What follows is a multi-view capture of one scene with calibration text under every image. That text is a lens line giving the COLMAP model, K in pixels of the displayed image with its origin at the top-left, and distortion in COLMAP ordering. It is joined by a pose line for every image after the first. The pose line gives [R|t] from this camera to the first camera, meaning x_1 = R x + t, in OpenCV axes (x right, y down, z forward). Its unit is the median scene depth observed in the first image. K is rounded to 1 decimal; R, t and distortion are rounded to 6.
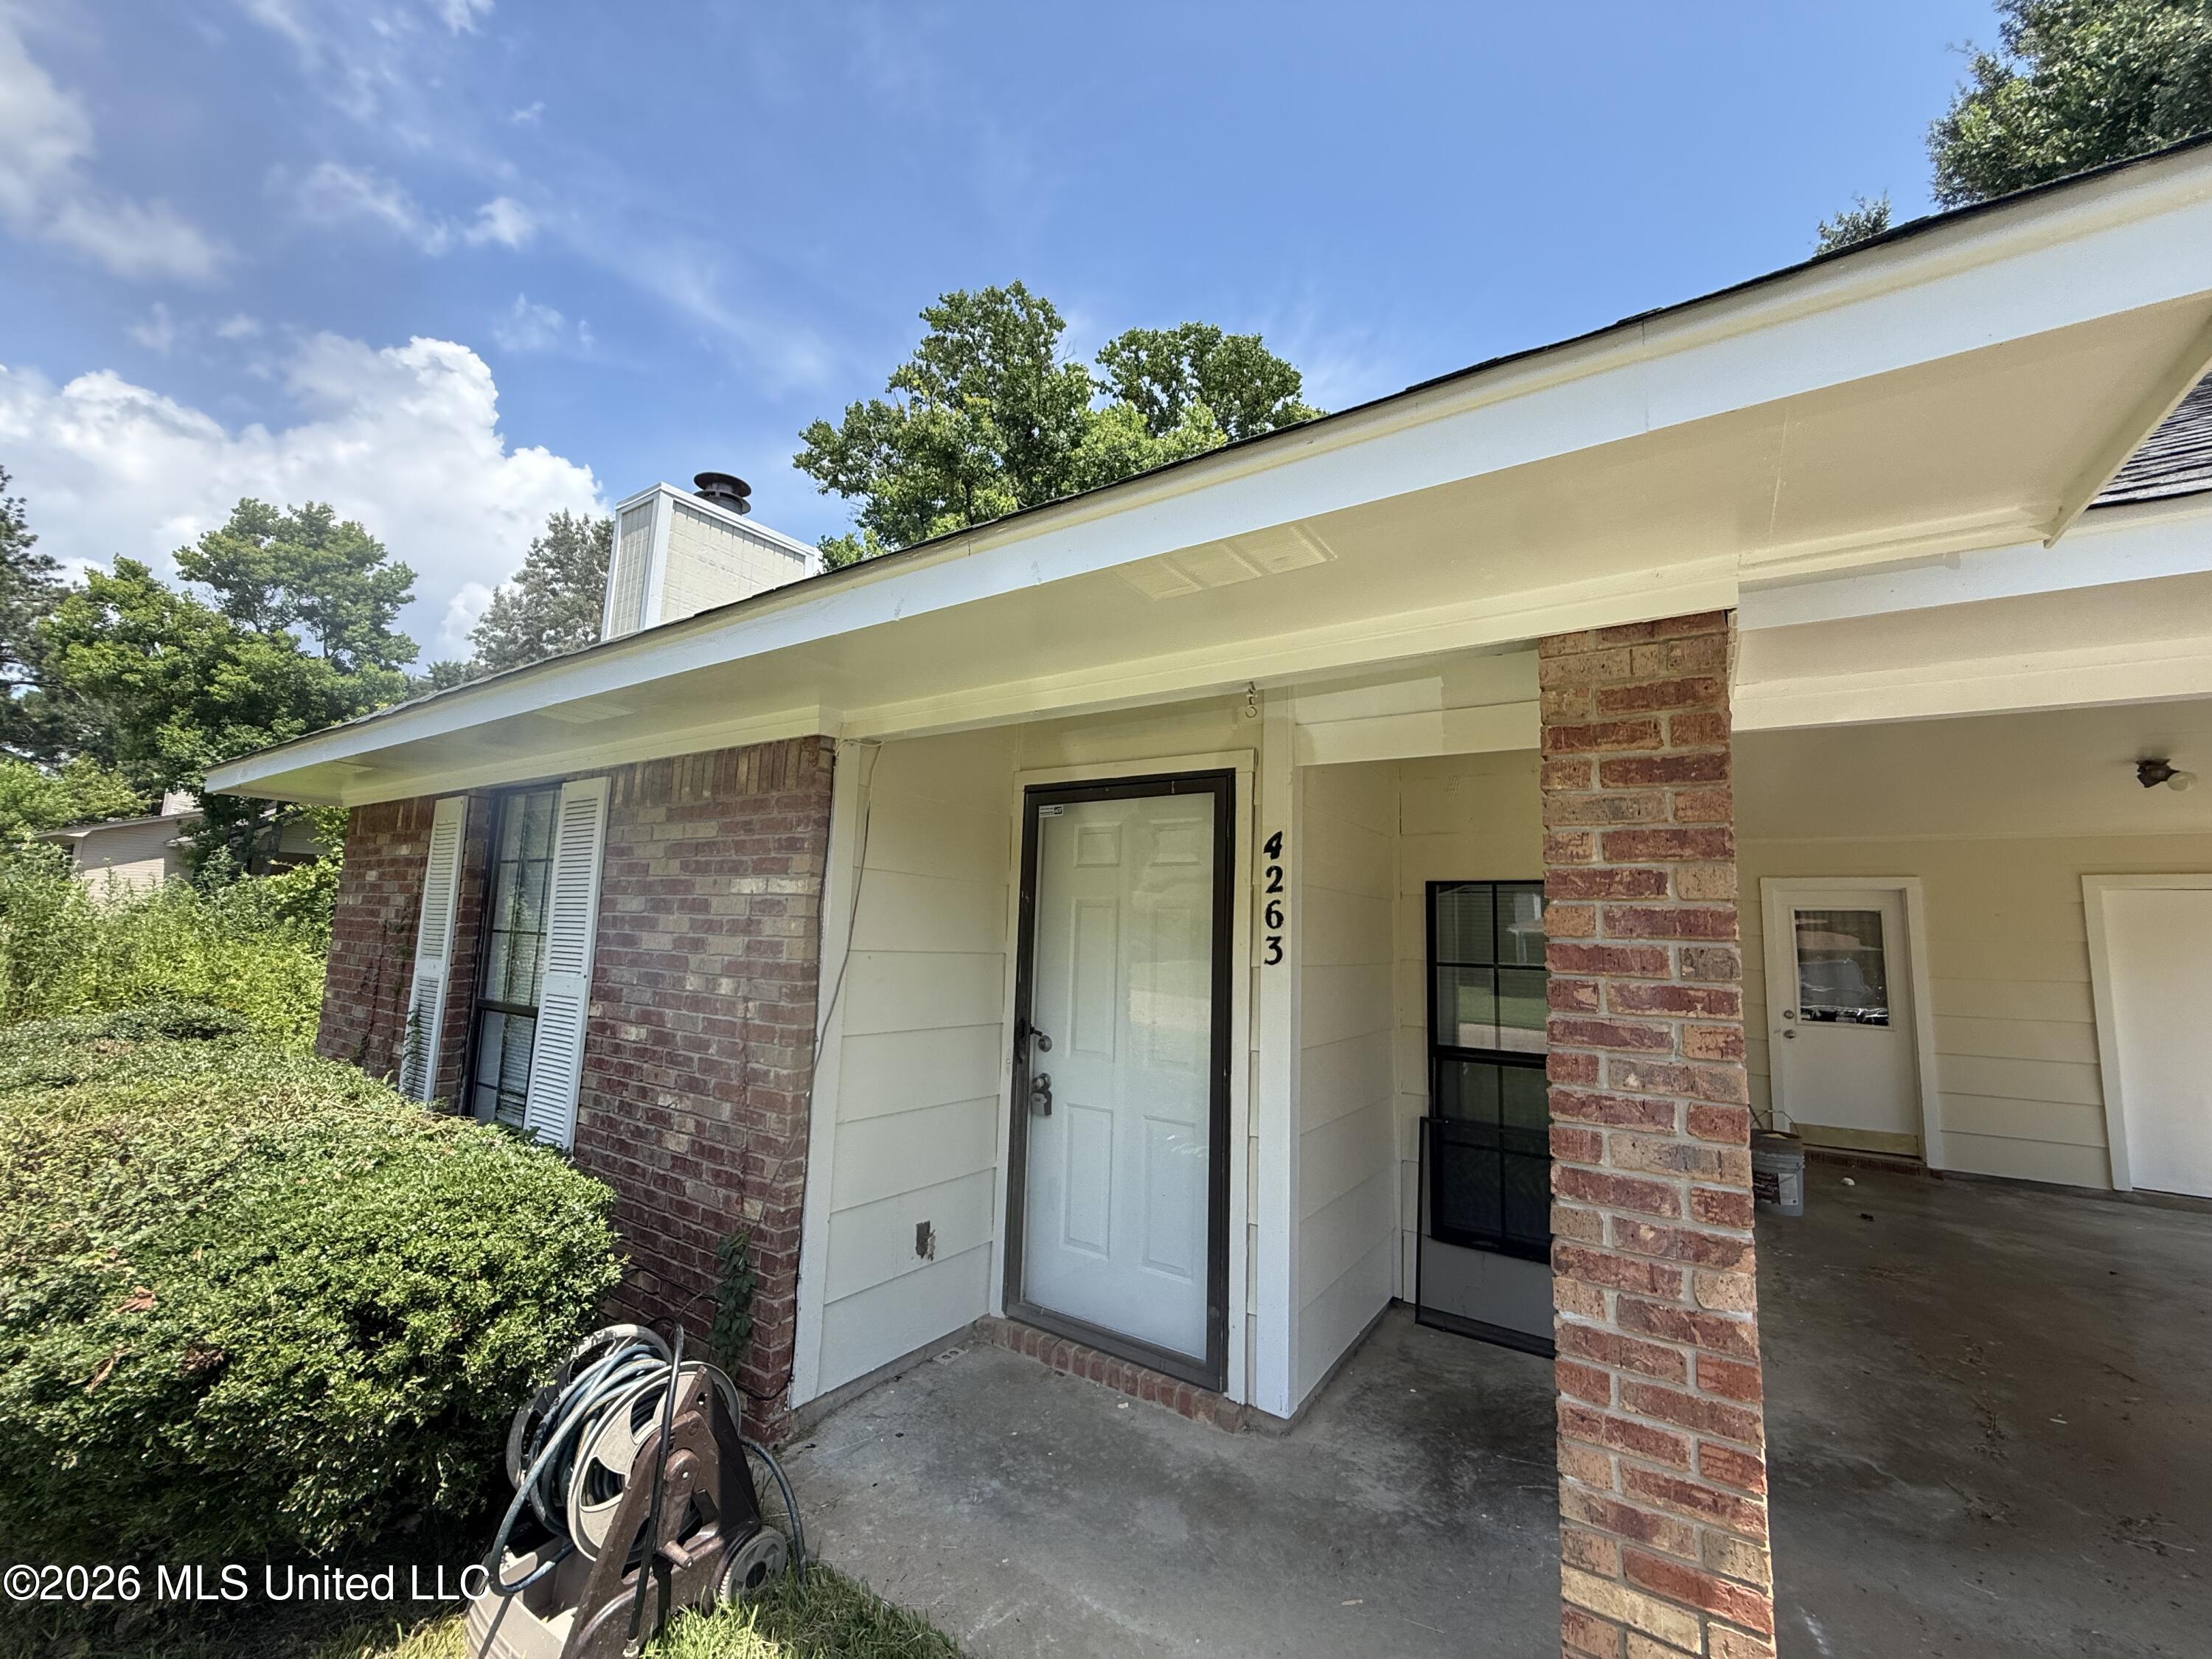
lens RADIAL K [[884.4, 0, 1105.3], [0, 884.4, 829.0], [0, 0, 1]] dist [0.002391, -0.001027]
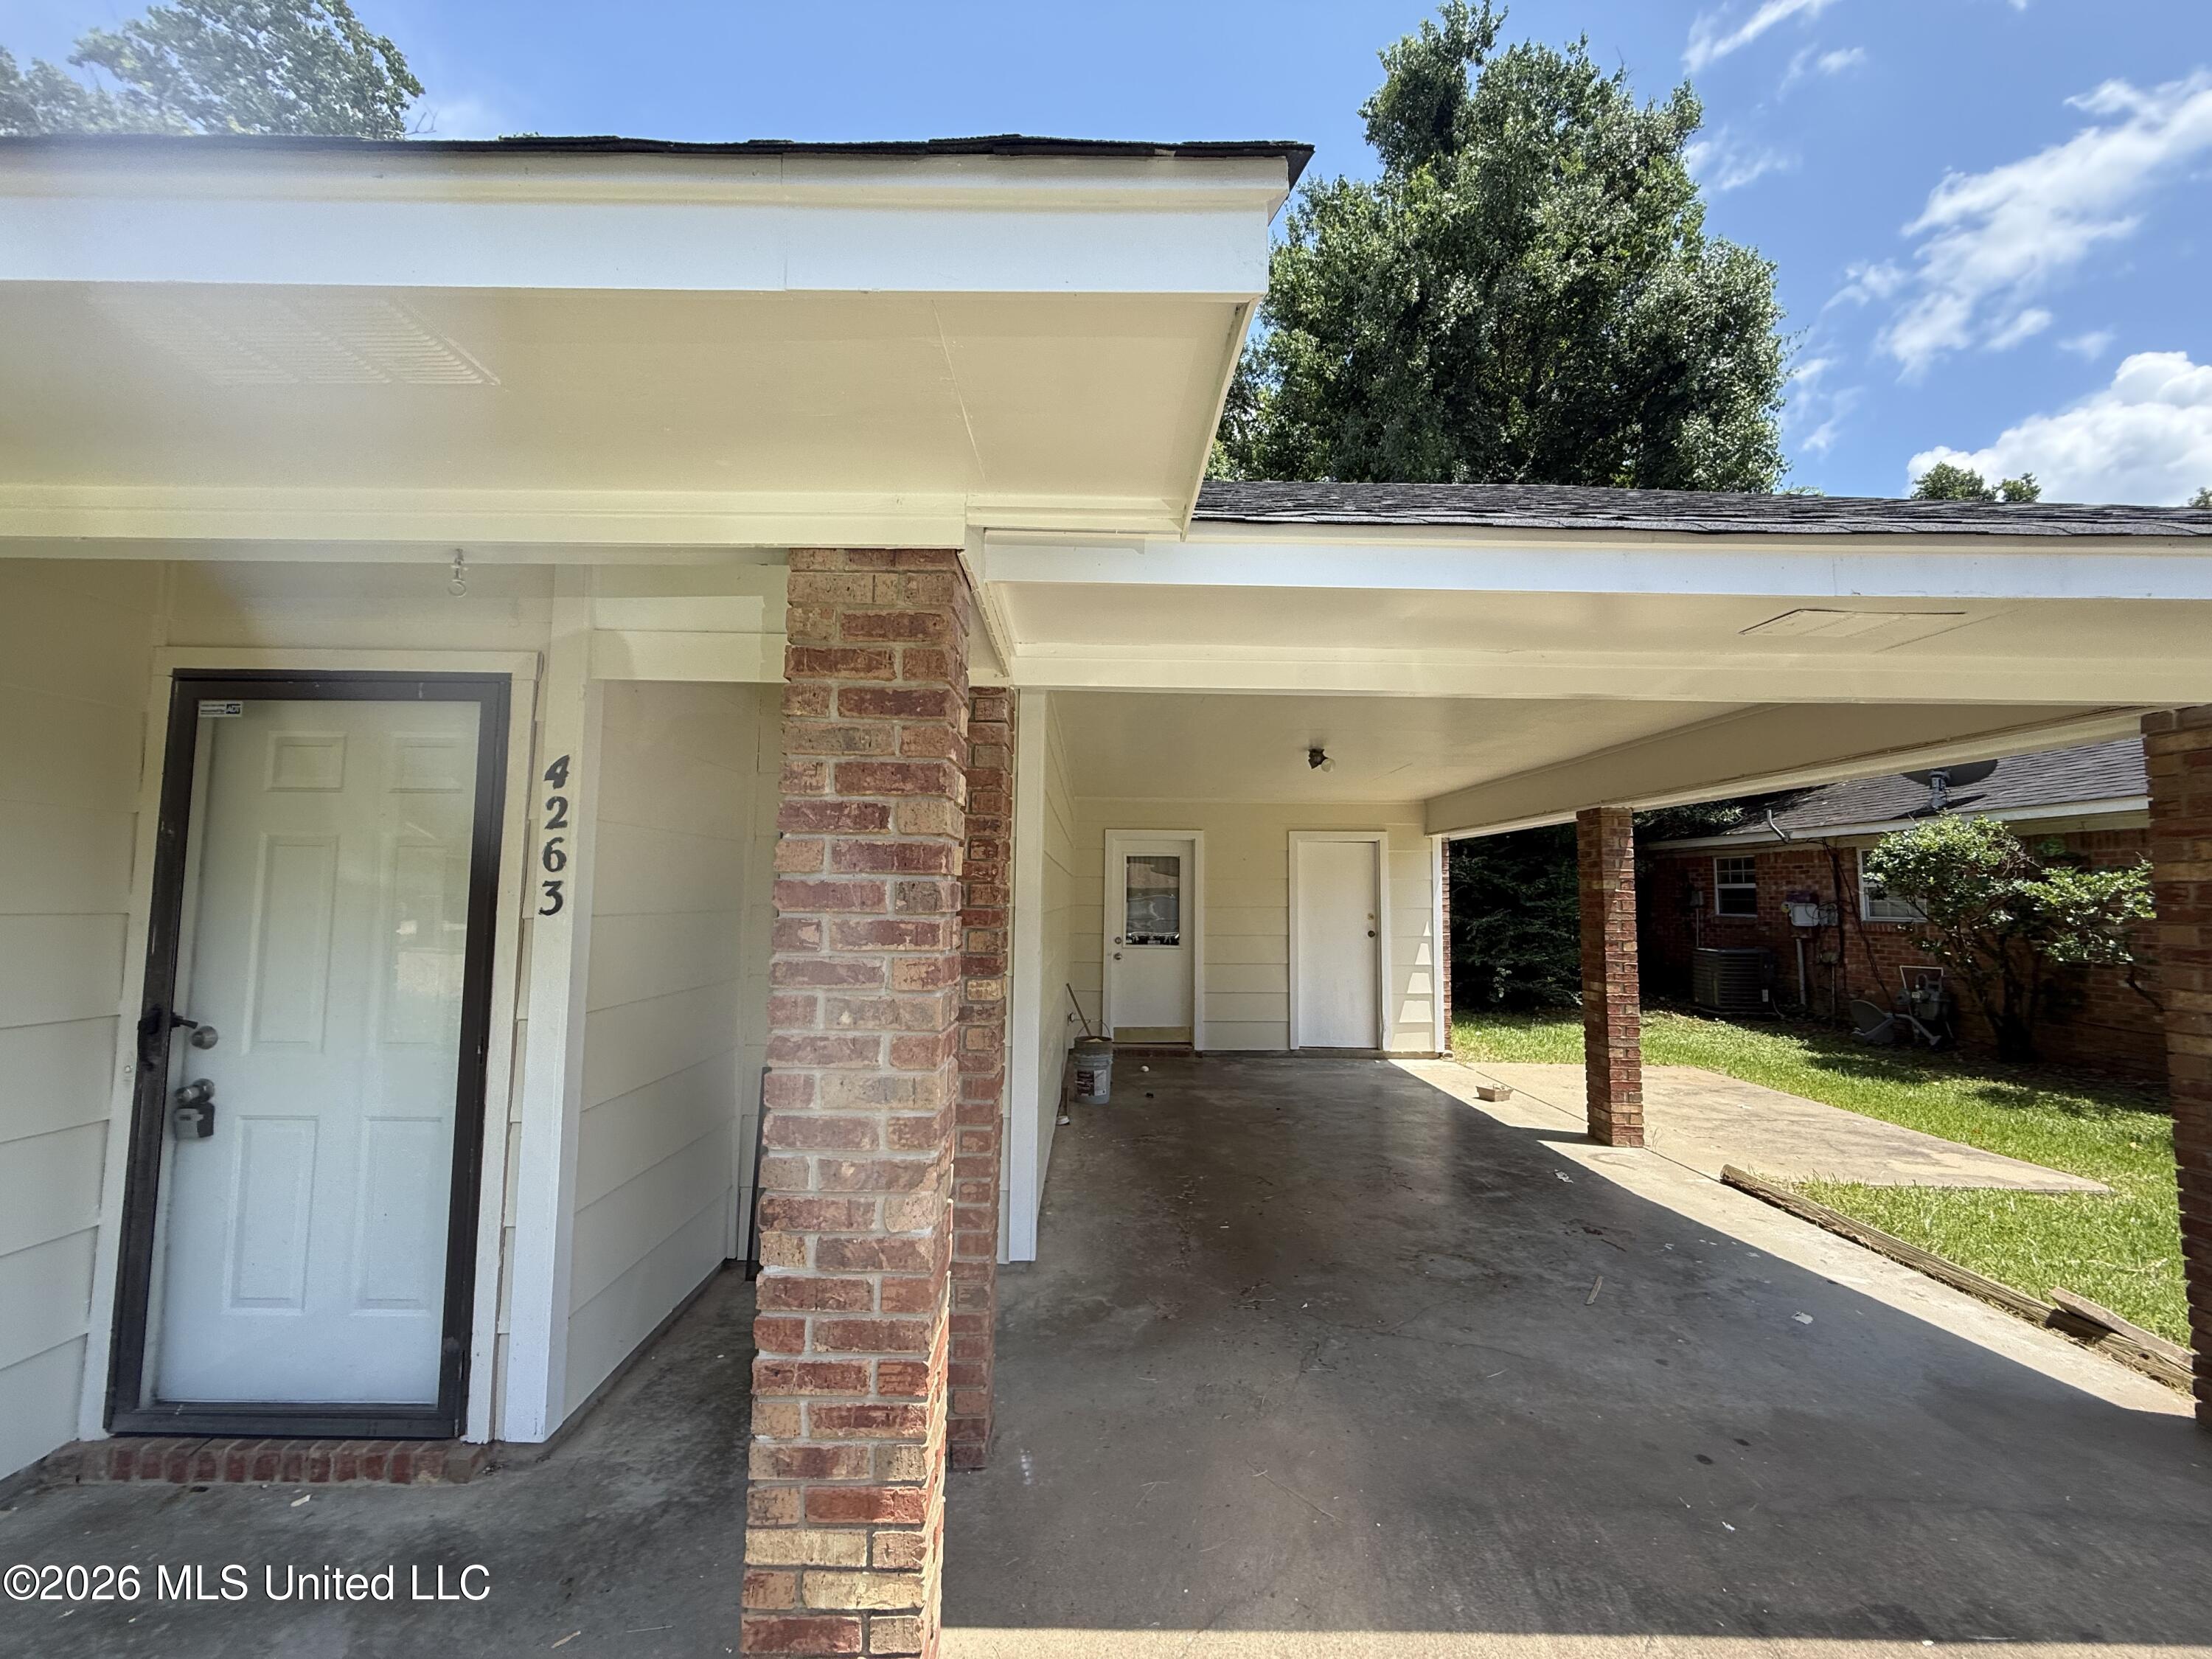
lens RADIAL K [[884.4, 0, 1103.3], [0, 884.4, 830.8], [0, 0, 1]] dist [0.002391, -0.001027]
pose [[0.824337, 0.017498, 0.565829, 0.150052], [-0.051392, 0.997708, 0.044018, 0.011344], [-0.563762, -0.065365, 0.823347, 0.027807]]
